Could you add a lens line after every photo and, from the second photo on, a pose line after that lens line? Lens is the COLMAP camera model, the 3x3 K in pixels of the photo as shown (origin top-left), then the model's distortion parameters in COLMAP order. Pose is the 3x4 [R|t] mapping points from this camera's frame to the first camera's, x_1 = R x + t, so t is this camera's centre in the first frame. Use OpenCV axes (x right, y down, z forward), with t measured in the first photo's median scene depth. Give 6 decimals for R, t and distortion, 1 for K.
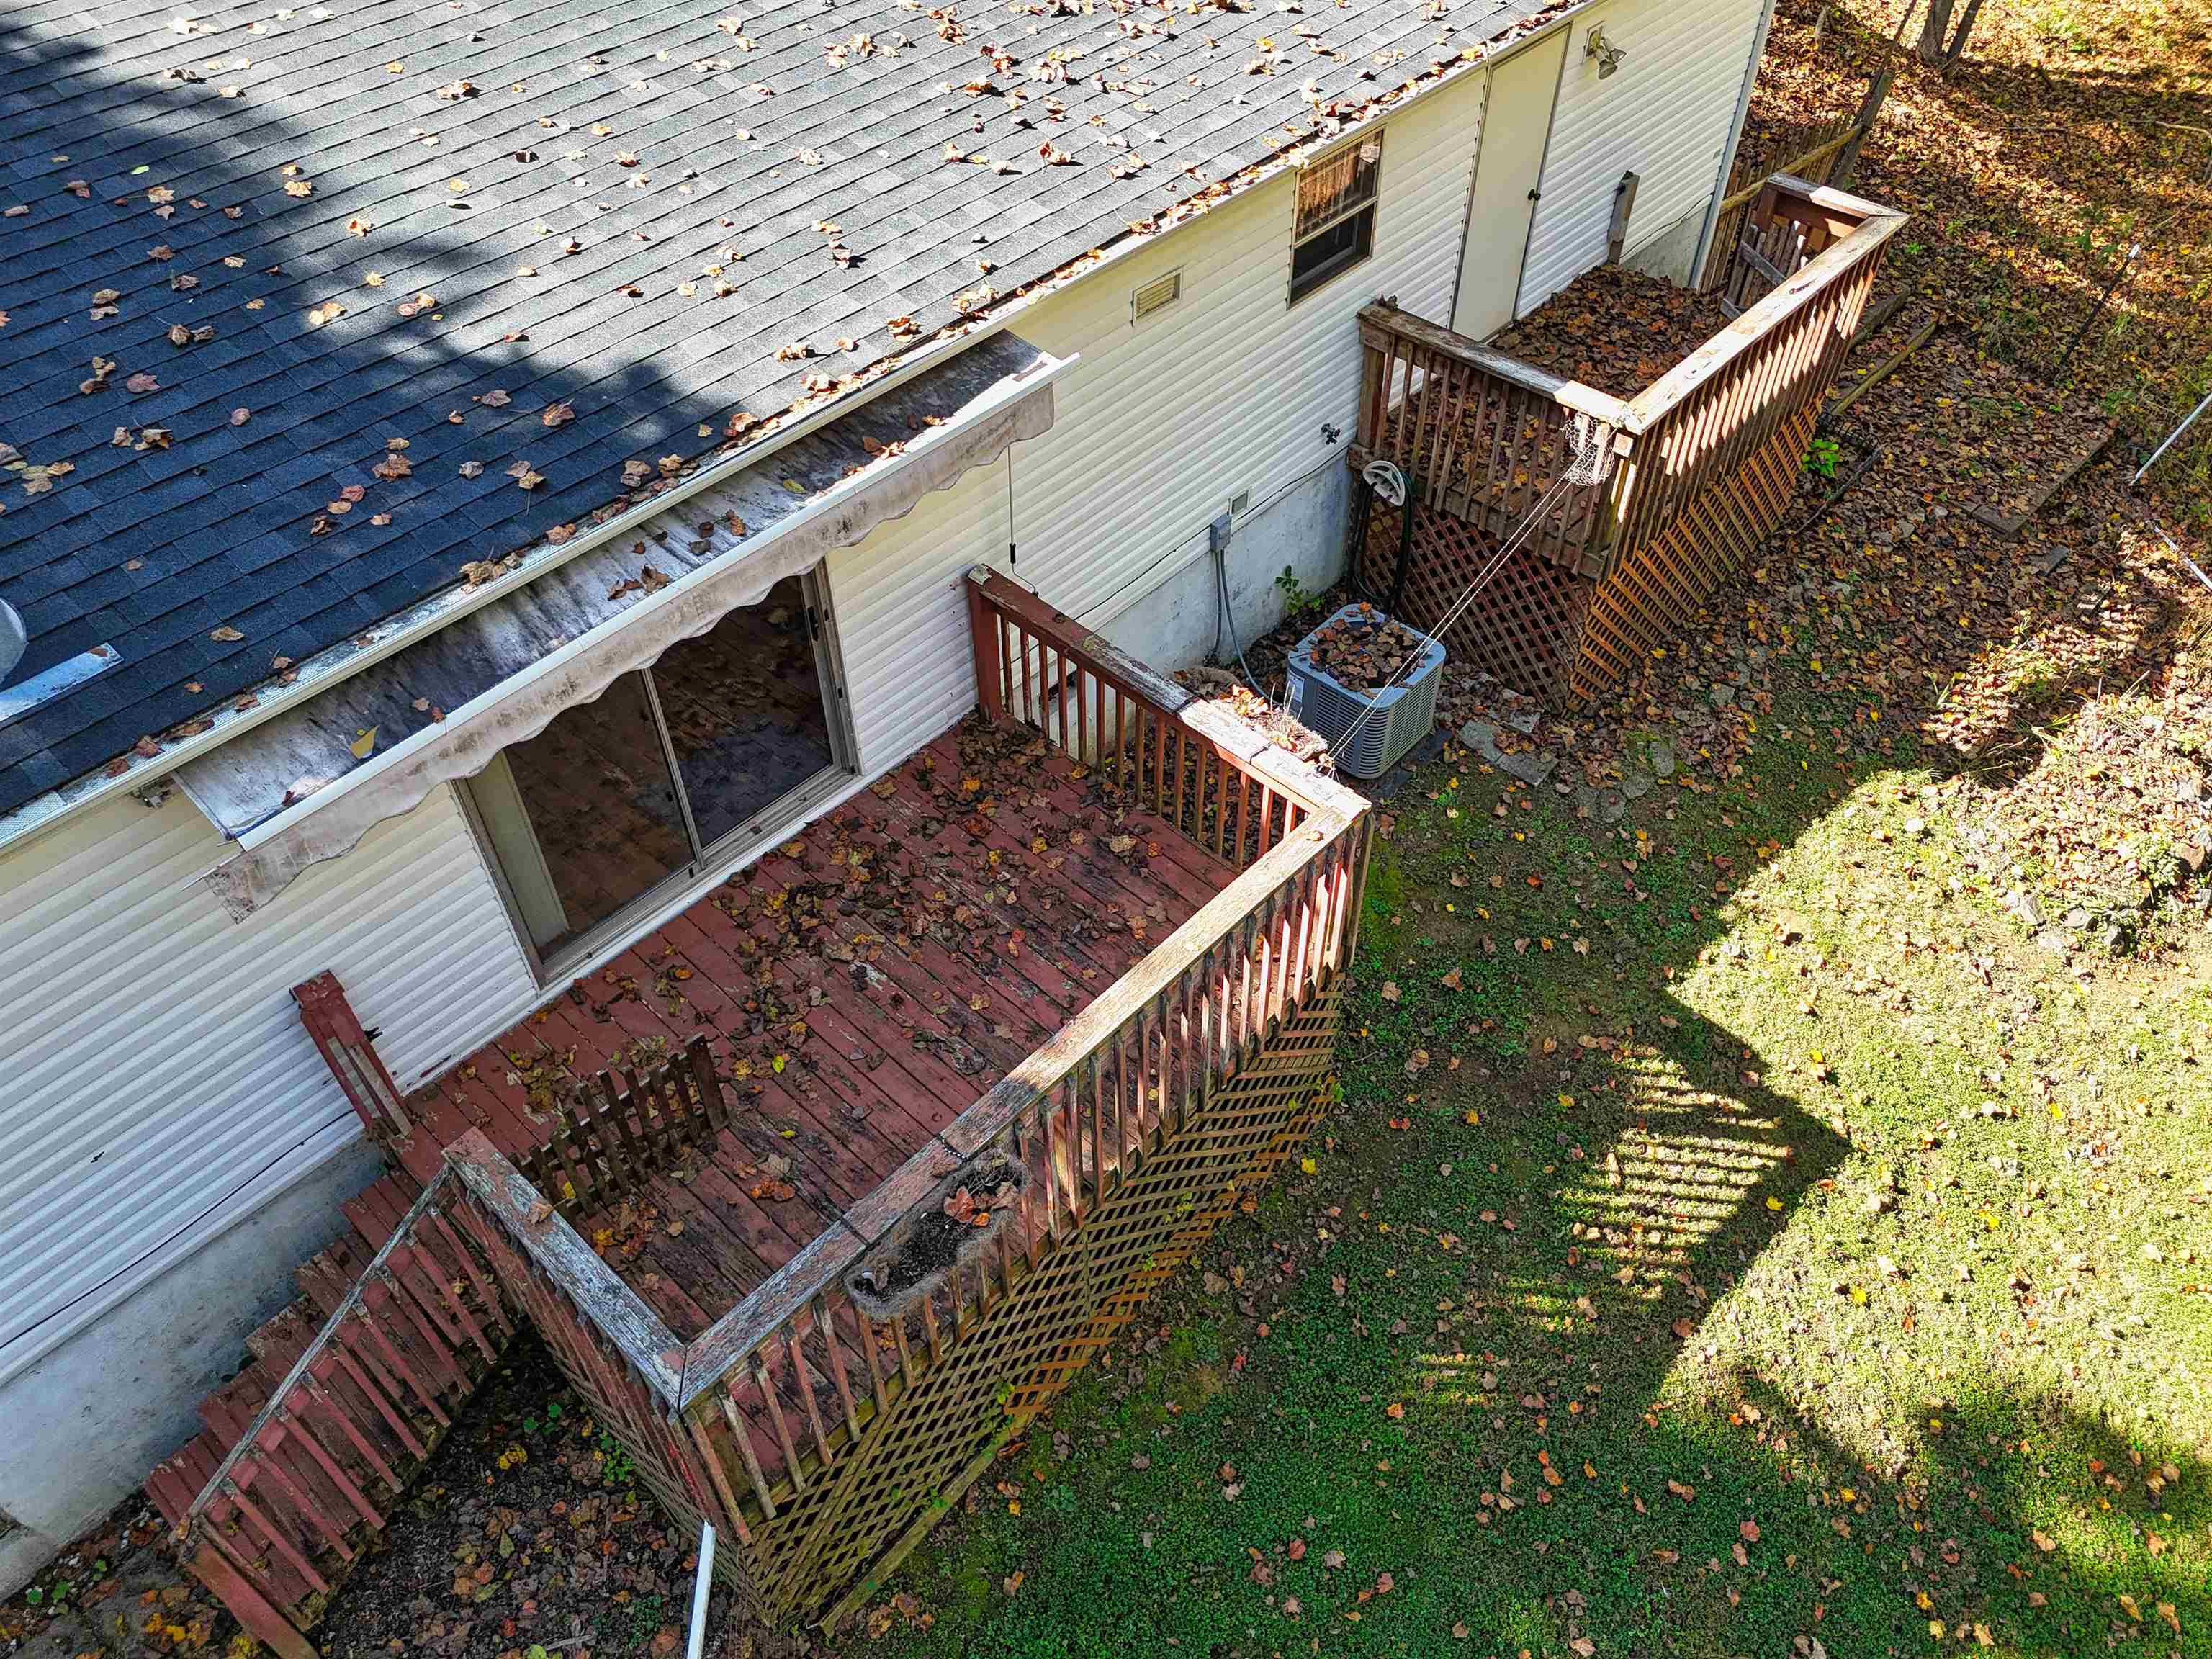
lens RADIAL K [[1683.3, 0, 1139.6], [0, 1683.3, 785.6], [0, 0, 1]] dist [0.096664, -0.096018]
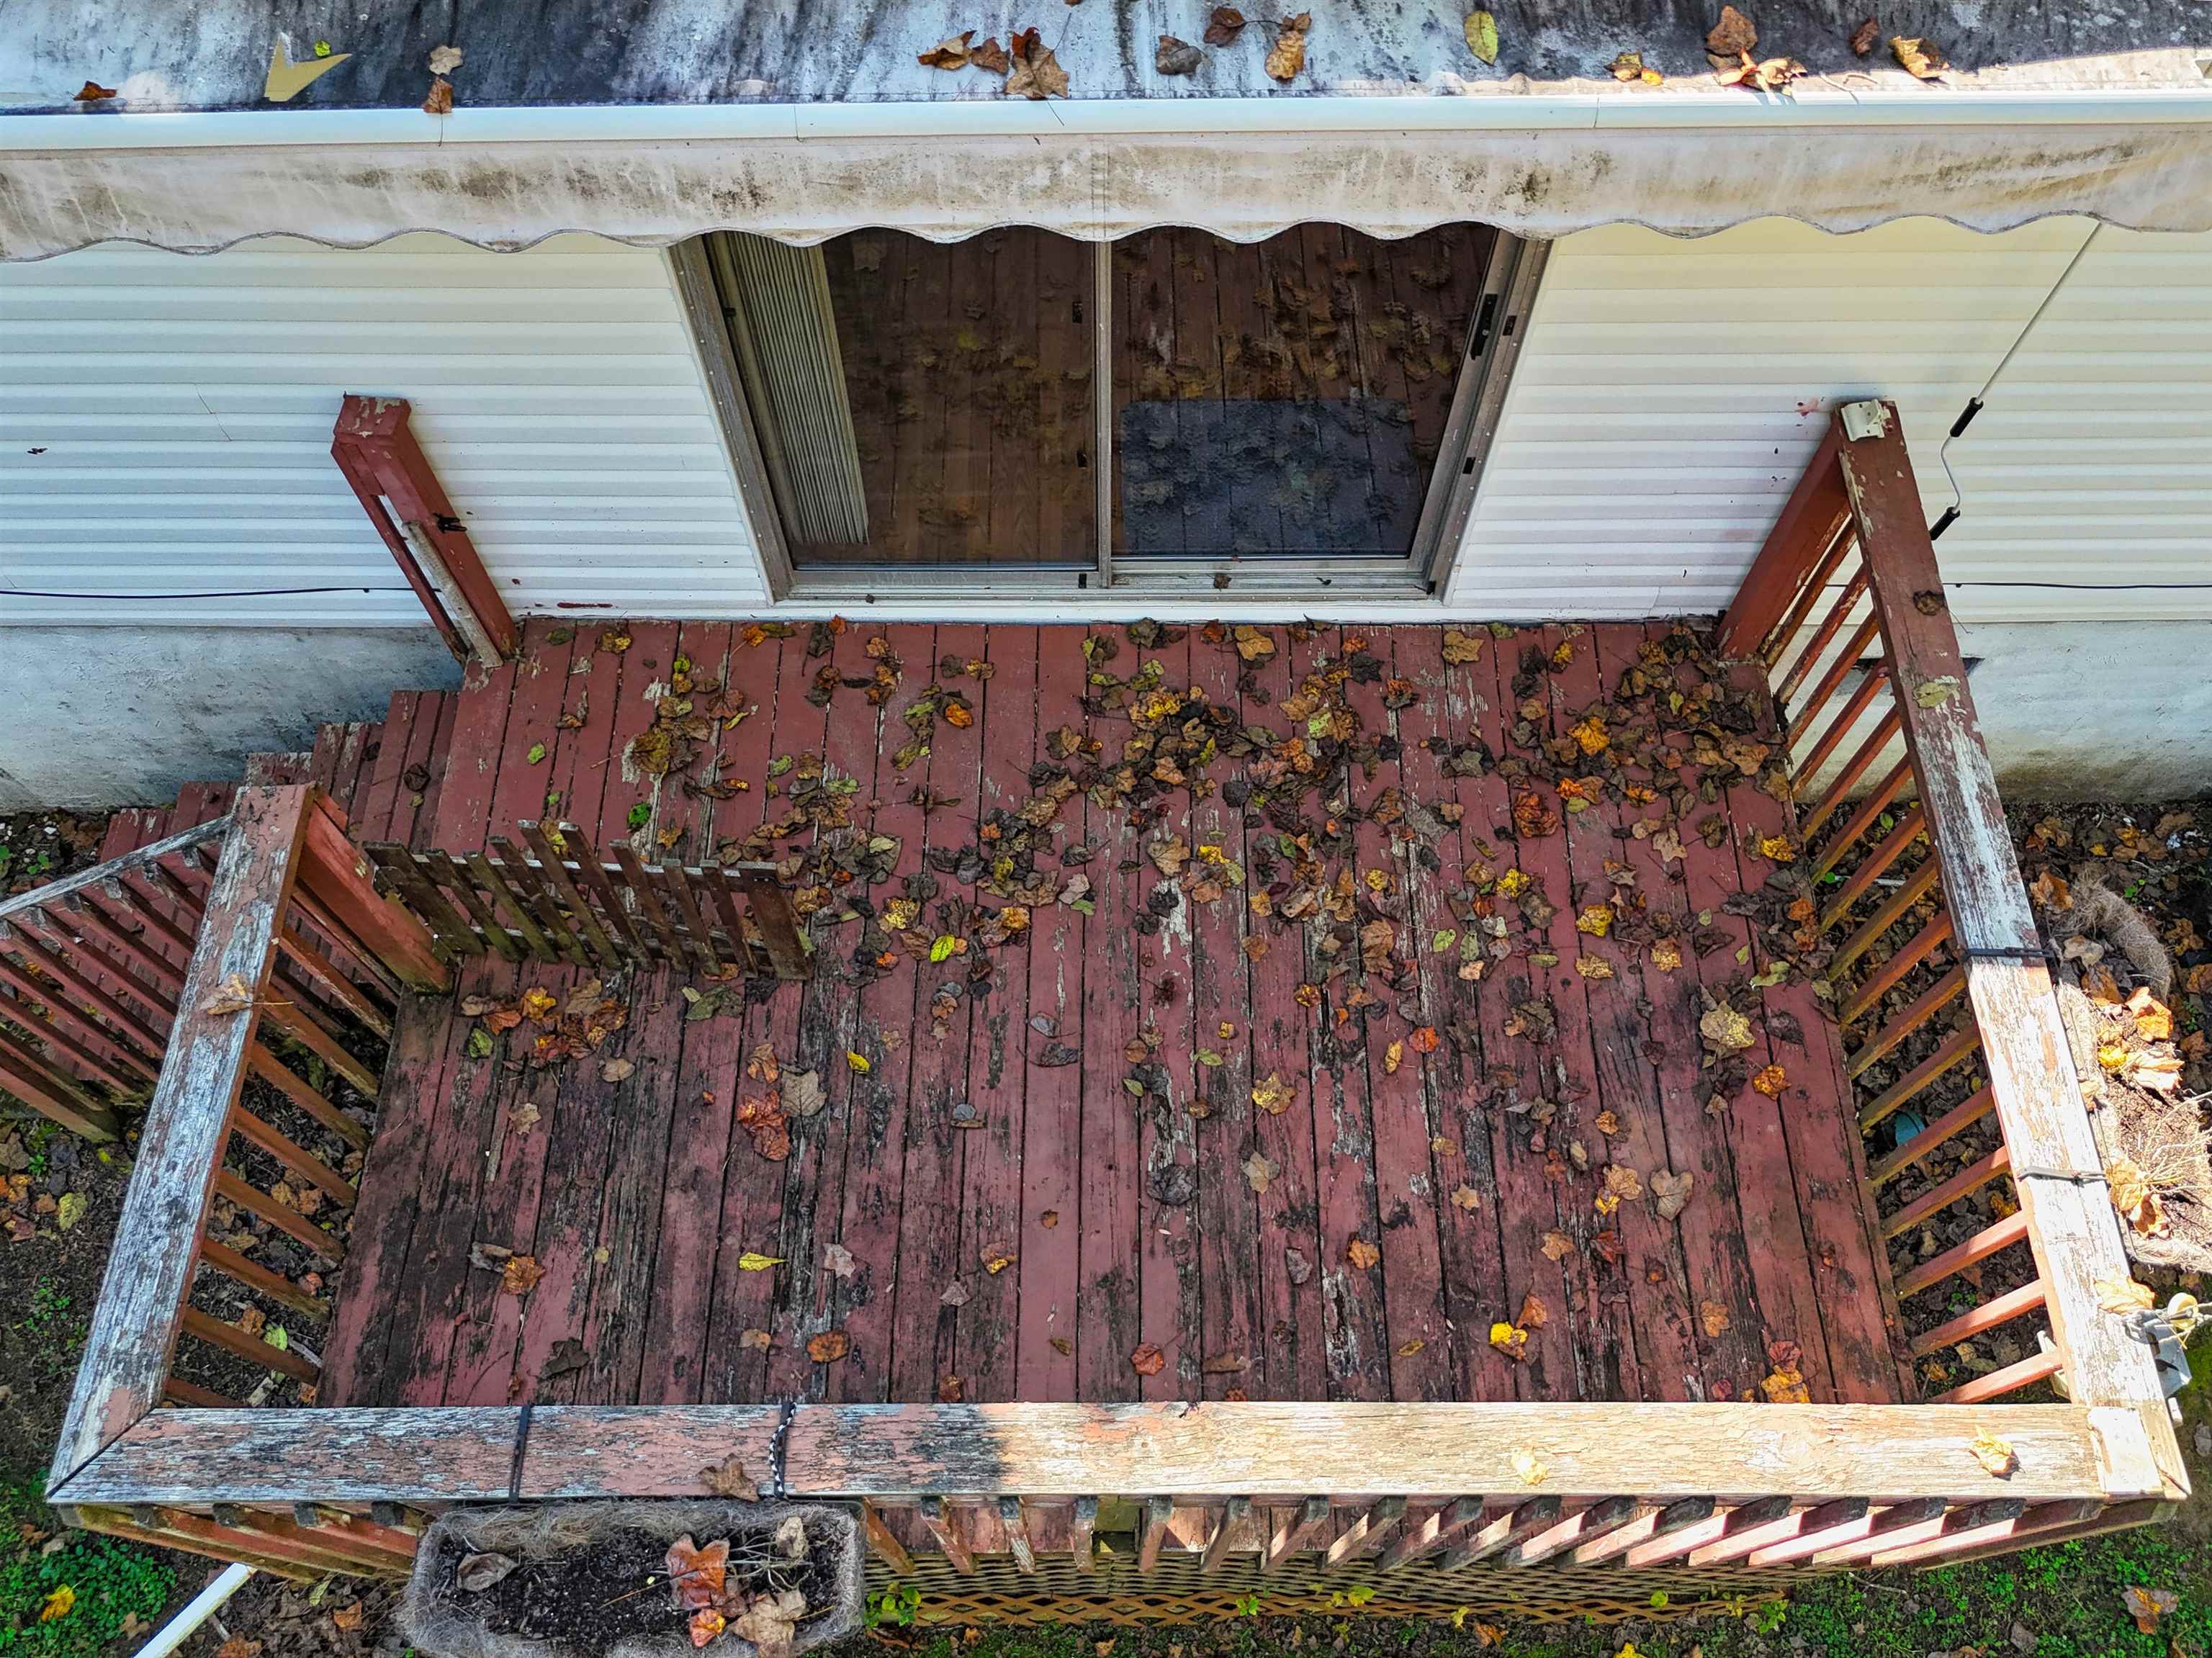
lens RADIAL K [[1683.1, 0, 1139.6], [0, 1683.1, 785.1], [0, 0, 1]] dist [0.096664, -0.096018]
pose [[0.675081, 0.646895, -0.354673, 0.005482], [-0.524946, 0.758996, 0.385171, -0.138144], [0.518361, -0.073838, 0.851969, 0.523672]]
